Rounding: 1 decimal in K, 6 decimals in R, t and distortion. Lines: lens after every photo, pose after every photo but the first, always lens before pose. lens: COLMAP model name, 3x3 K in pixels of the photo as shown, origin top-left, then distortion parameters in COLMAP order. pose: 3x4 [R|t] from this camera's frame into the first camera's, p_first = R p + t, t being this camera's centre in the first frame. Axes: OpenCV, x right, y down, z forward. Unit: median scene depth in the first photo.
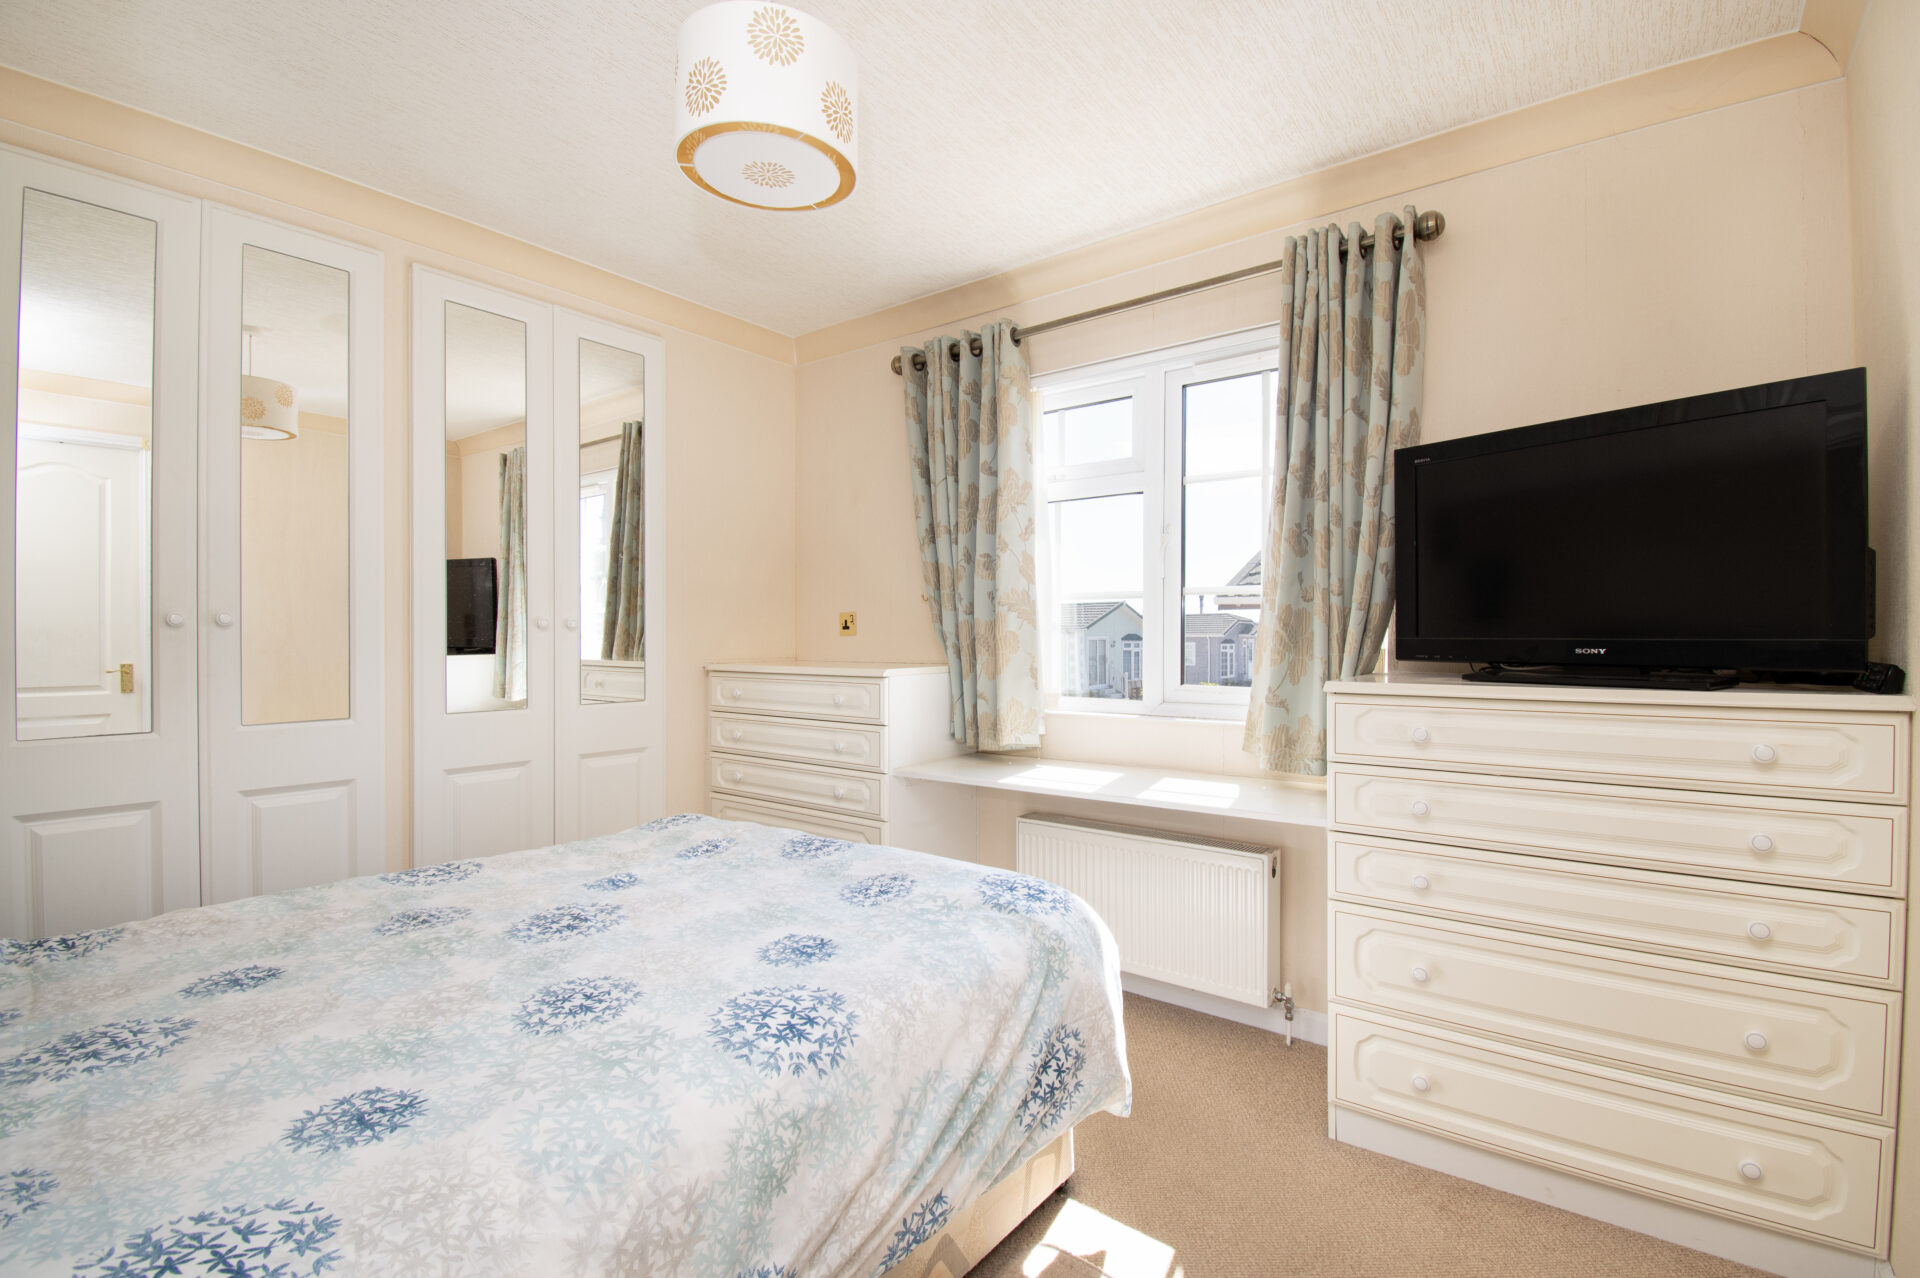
lens RADIAL K [[877.8, 0, 960.0], [0, 877.8, 639.0], [0, 0, 1]] dist [0.123958, -0.077831]
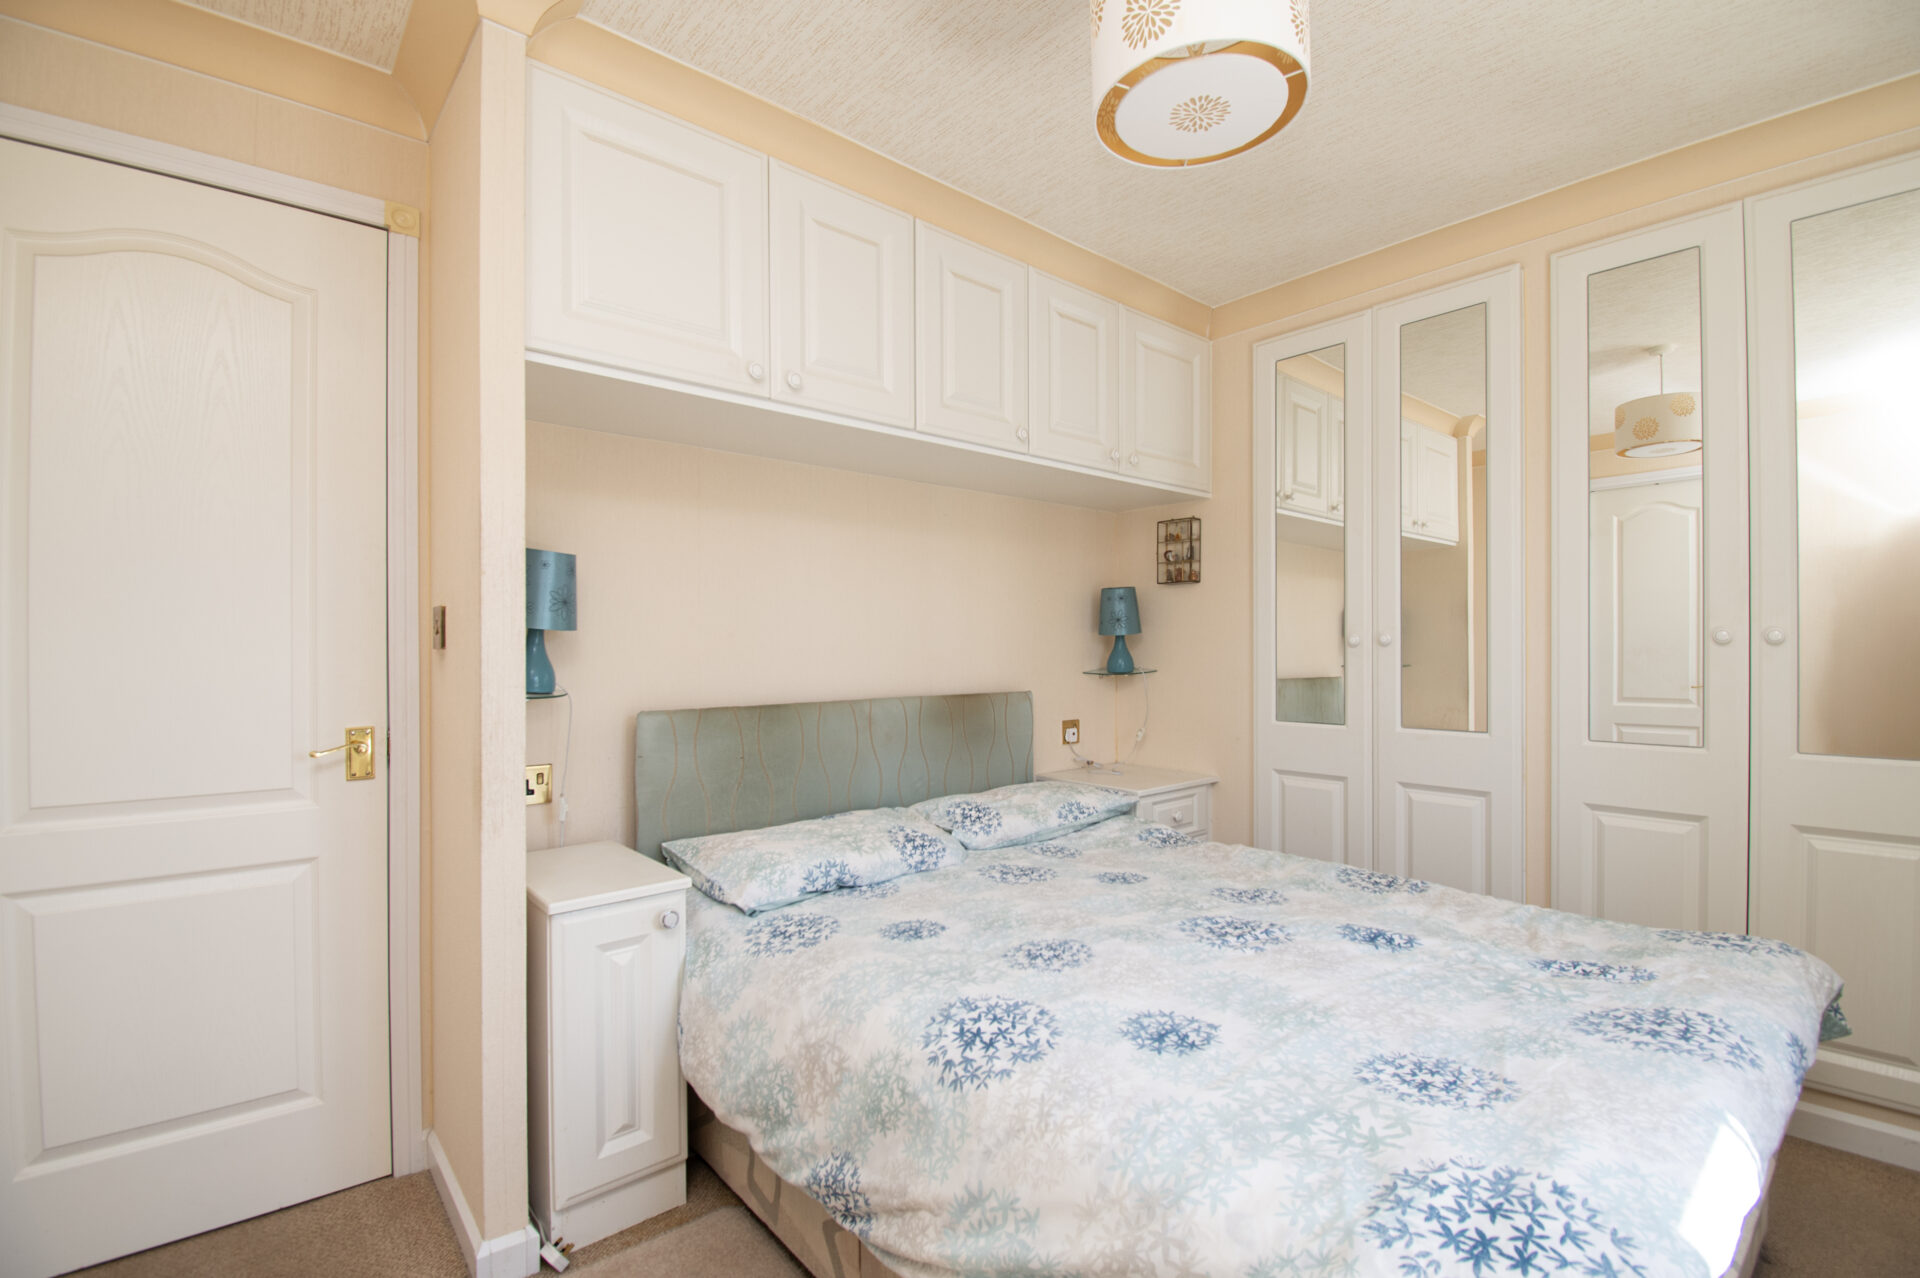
lens RADIAL K [[836.0, 0, 877.6], [0, 836.0, 648.4], [0, 0, 1]] dist [0.015398, 0.000186]
pose [[-0.235358, -0.007456, -0.971880, 0.619510], [0.002712, 0.999962, -0.008328, 0.010832], [0.971905, -0.004595, -0.235329, 0.933832]]
